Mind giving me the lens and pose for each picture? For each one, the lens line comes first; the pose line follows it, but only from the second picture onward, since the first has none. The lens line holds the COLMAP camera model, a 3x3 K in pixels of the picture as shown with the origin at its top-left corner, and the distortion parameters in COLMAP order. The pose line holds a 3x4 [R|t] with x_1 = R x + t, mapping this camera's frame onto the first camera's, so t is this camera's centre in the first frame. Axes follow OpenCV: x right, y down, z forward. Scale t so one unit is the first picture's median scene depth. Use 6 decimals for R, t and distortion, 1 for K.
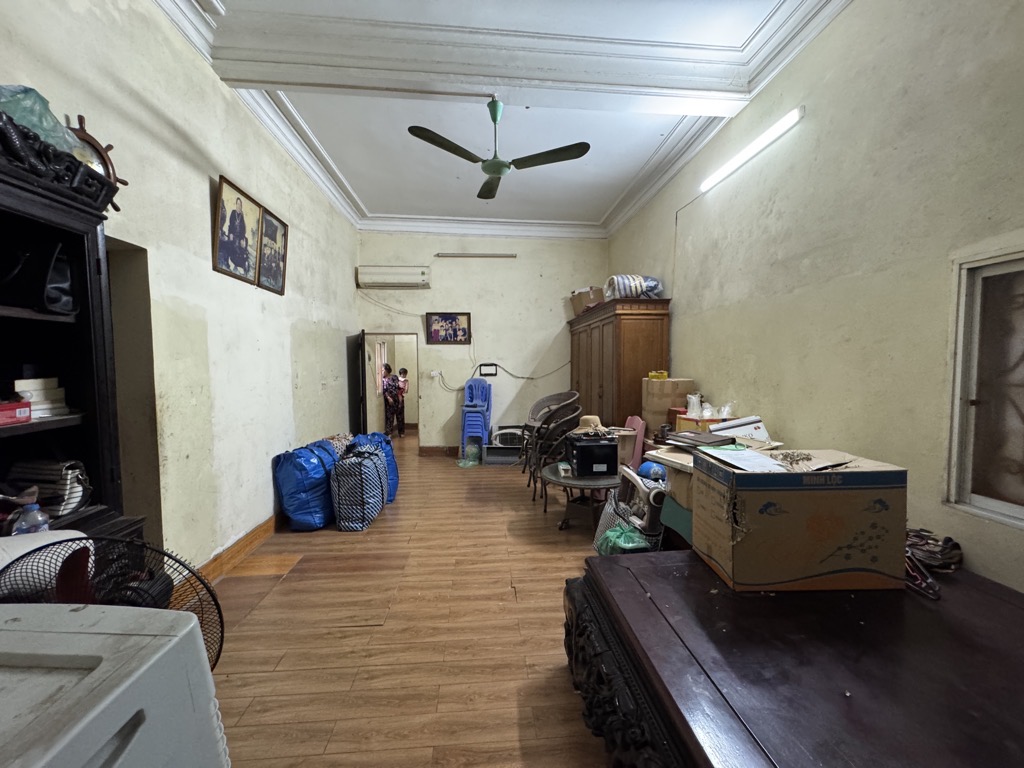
lens RADIAL K [[407.3, 0, 512.0], [0, 407.3, 384.0], [0, 0, 1]] dist [0.000273, 0.000022]
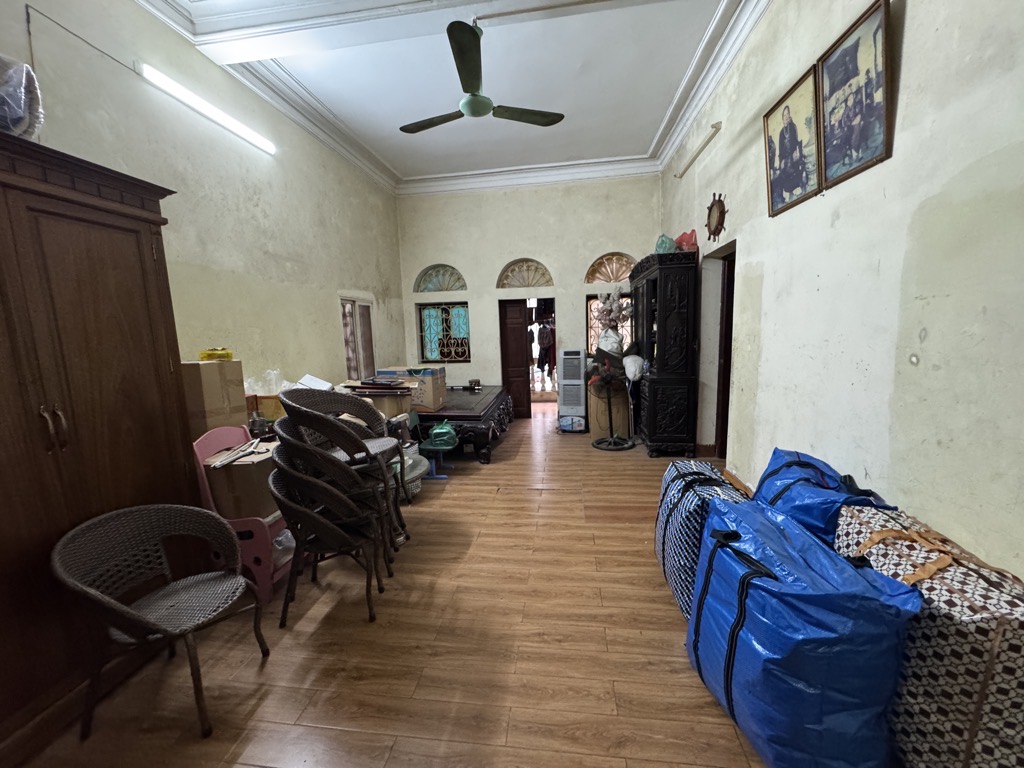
lens RADIAL K [[407.3, 0, 512.0], [0, 407.3, 384.0], [0, 0, 1]] dist [0.000273, 0.000022]
pose [[-0.977295, 0.013234, 0.211468, -0.295626], [0.051281, 0.983149, 0.175467, -0.082784], [-0.205583, 0.182327, -0.961505, 1.949043]]
